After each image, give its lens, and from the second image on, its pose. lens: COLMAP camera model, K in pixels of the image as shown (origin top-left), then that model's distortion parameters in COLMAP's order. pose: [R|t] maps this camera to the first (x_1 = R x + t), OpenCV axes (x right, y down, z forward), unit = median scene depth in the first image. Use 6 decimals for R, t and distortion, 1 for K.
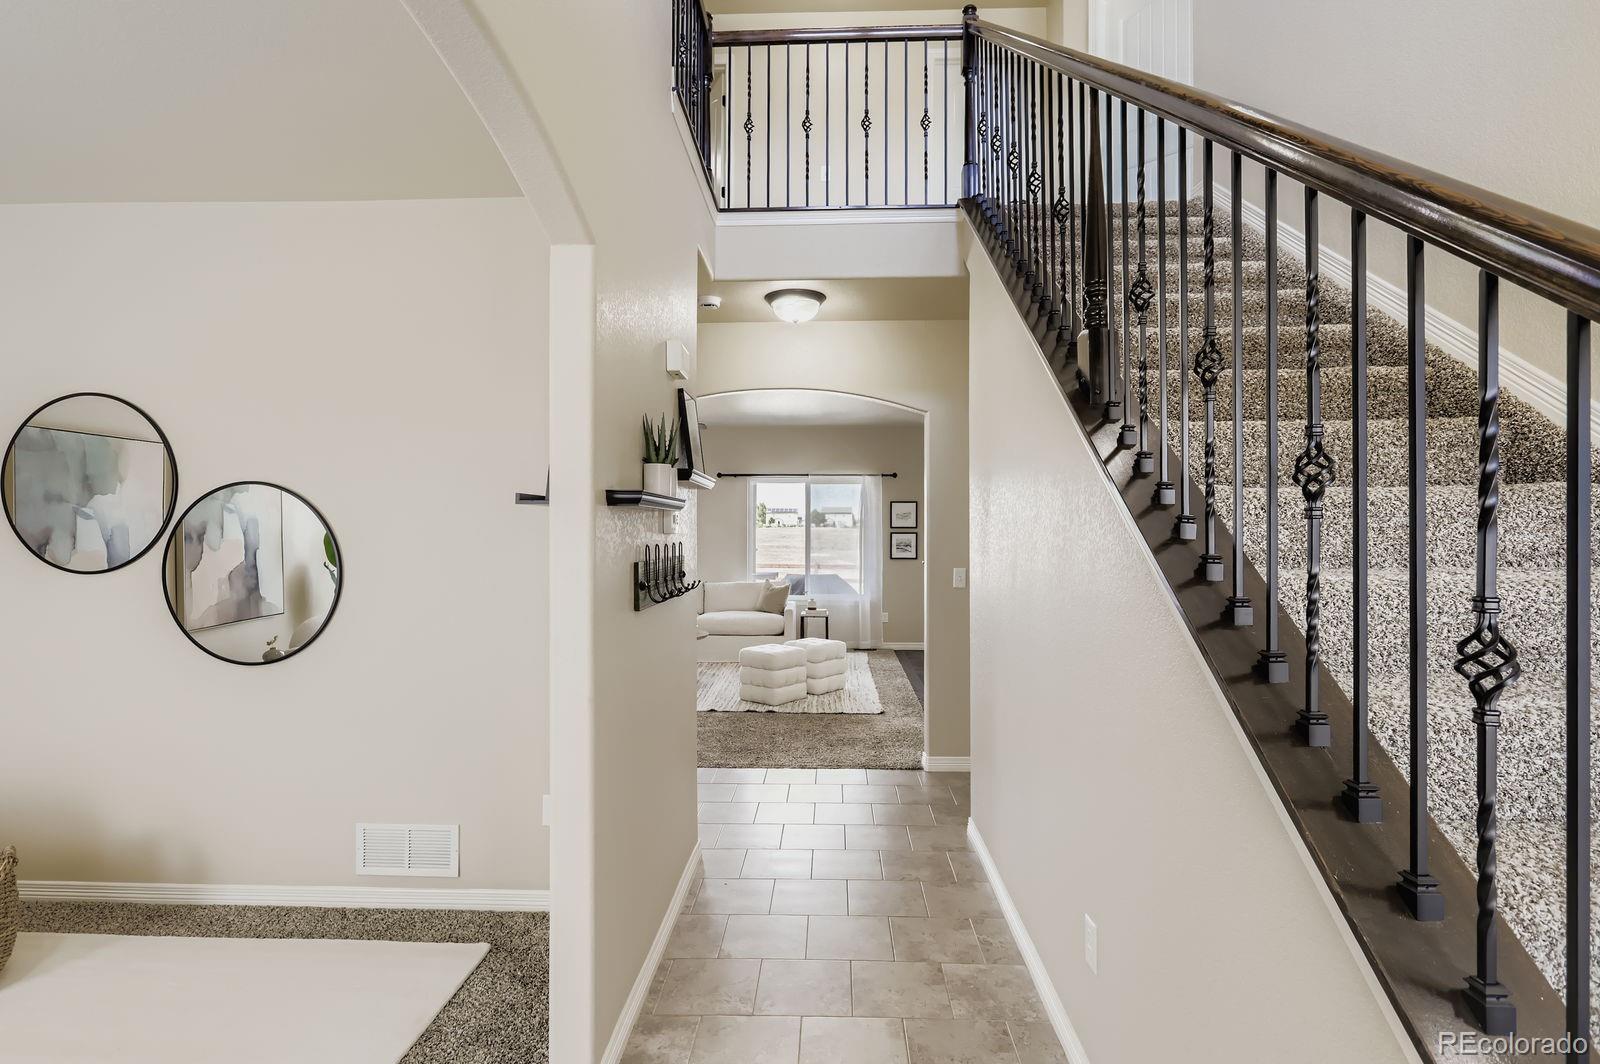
lens RADIAL K [[766.0, 0, 800.0], [0, 766.0, 530.4], [0, 0, 1]] dist [-0.000413, -0.000008]
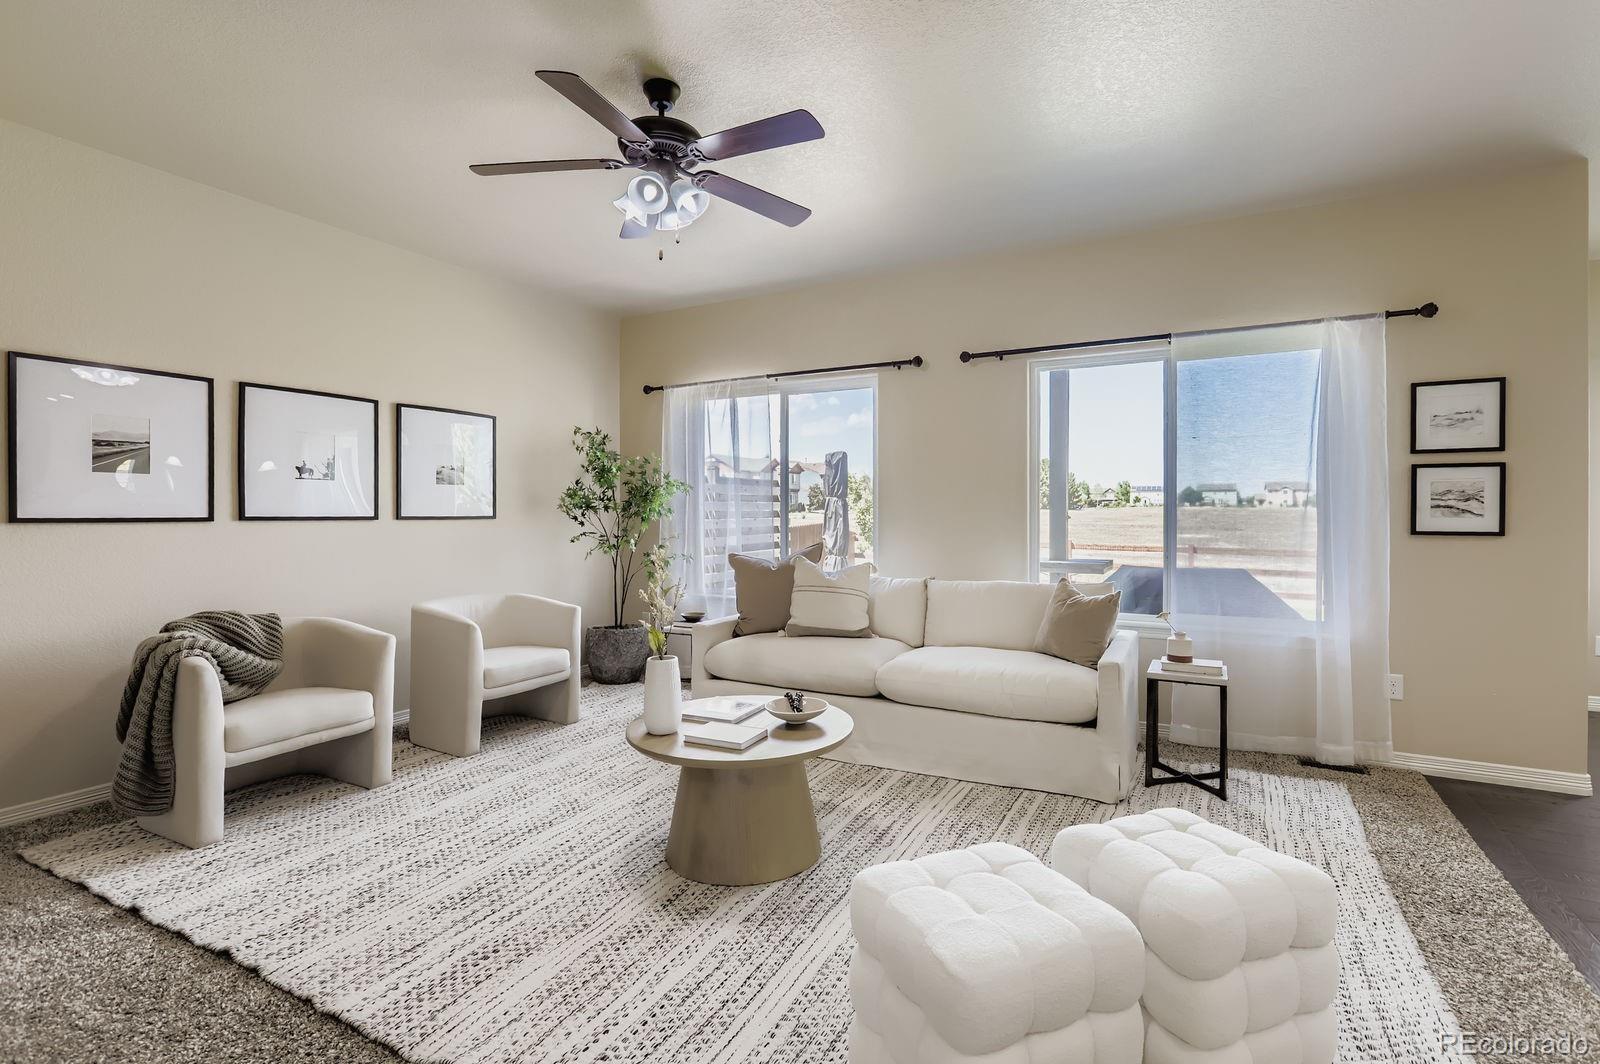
lens RADIAL K [[732.0, 0, 812.1], [0, 732.0, 515.8], [0, 0, 1]] dist [-0.001810, 0.002764]
pose [[0.897772, -0.000616, -0.440459, 0.010397], [0.002993, 0.999984, 0.004702, 0.025713], [0.440450, -0.005540, 0.897760, 0.542480]]
